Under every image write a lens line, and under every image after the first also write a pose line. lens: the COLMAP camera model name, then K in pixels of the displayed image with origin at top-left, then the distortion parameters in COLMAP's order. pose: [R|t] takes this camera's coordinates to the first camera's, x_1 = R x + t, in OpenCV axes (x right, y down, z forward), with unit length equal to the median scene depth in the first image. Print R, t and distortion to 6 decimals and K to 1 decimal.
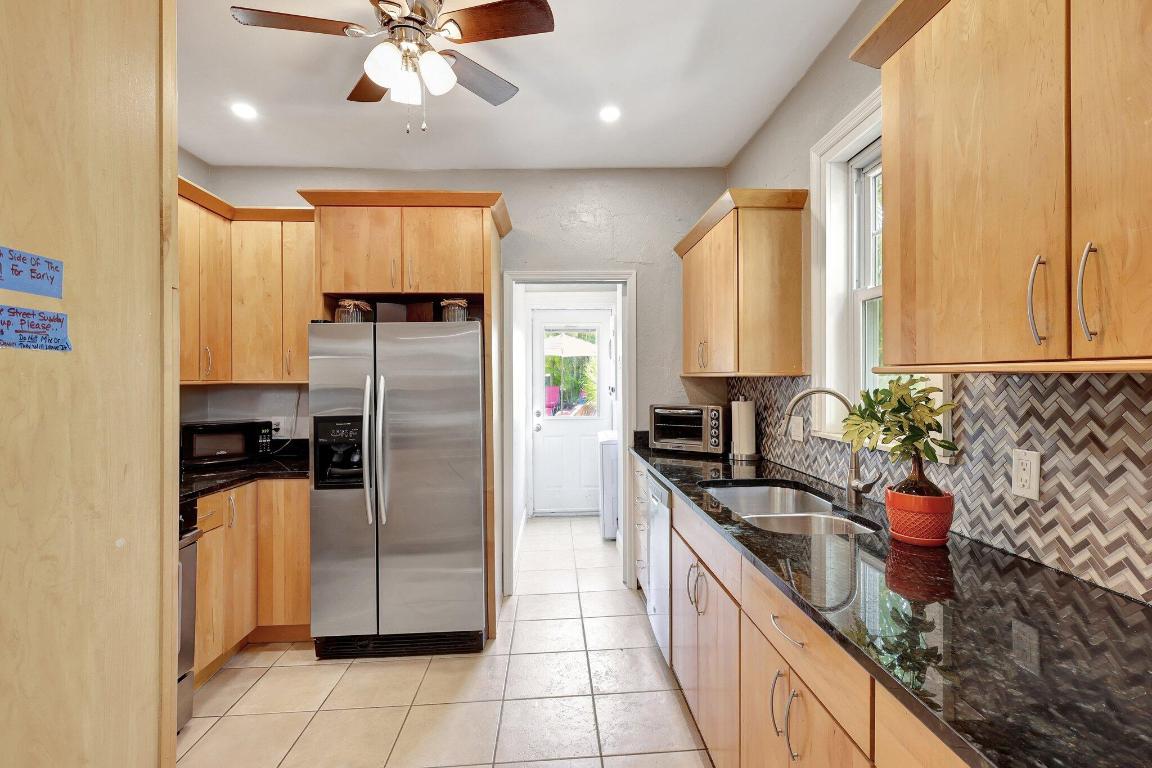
lens RADIAL K [[536.3, 0, 579.0], [0, 536.3, 381.6], [0, 0, 1]] dist [0.000861, 0.001045]
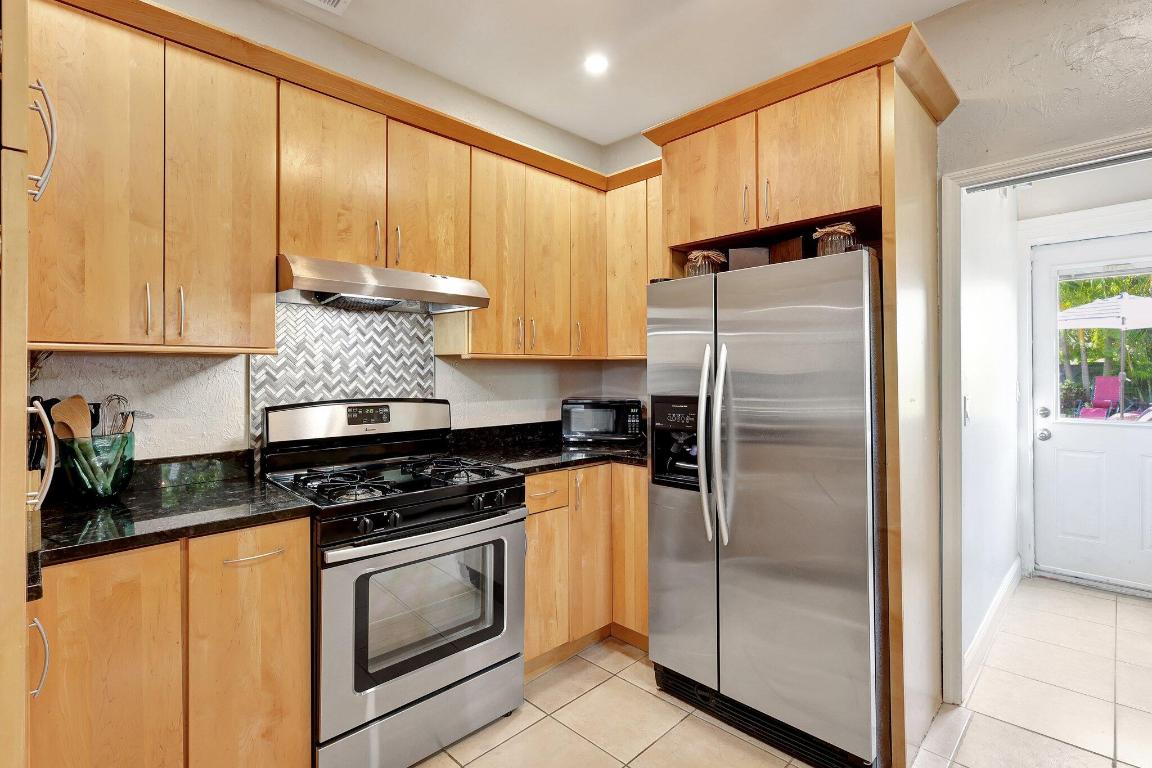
lens RADIAL K [[536.3, 0, 587.7], [0, 536.3, 368.6], [0, 0, 1]] dist [0.000861, 0.001045]
pose [[0.674274, -0.000177, -0.738482, 0.050359], [-0.004272, 0.999982, -0.004140, 0.026409], [0.738469, 0.005947, 0.674261, 0.346687]]
